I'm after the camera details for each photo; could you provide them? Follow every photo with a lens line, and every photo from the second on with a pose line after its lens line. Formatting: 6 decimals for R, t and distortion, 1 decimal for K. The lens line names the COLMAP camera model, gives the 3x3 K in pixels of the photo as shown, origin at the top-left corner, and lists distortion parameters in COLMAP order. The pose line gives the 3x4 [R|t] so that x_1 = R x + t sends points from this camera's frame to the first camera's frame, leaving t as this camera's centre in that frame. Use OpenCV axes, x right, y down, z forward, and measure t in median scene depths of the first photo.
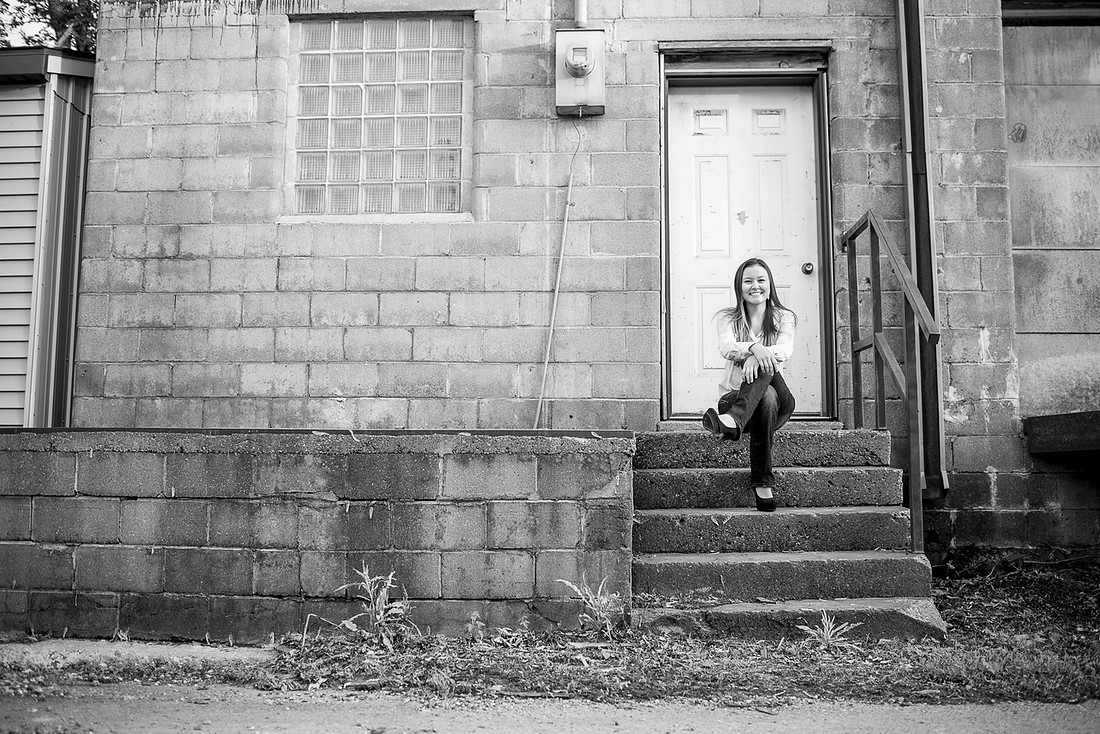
lens RADIAL K [[1078.1, 0, 550.0], [0, 1078.1, 367.0], [0, 0, 1]] dist [-0.139891, 0.173616]
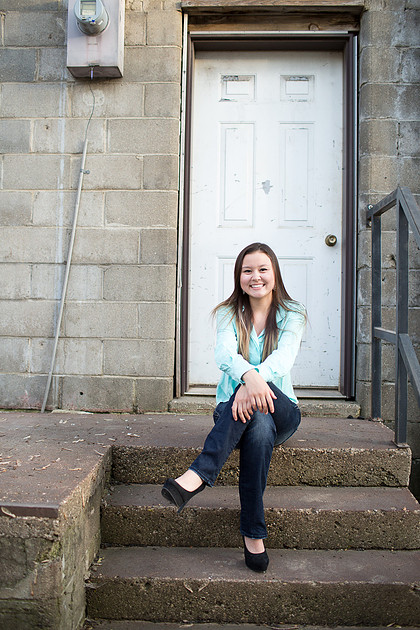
lens RADIAL K [[617.4, 0, 210.0], [0, 617.4, 315.0], [0, 0, 1]] dist [-0.139891, 0.173616]
pose [[0.999816, 0.012590, 0.014487, 0.125574], [-0.014000, 0.994706, 0.101808, -0.082043], [-0.013128, -0.101992, 0.994699, 0.445080]]
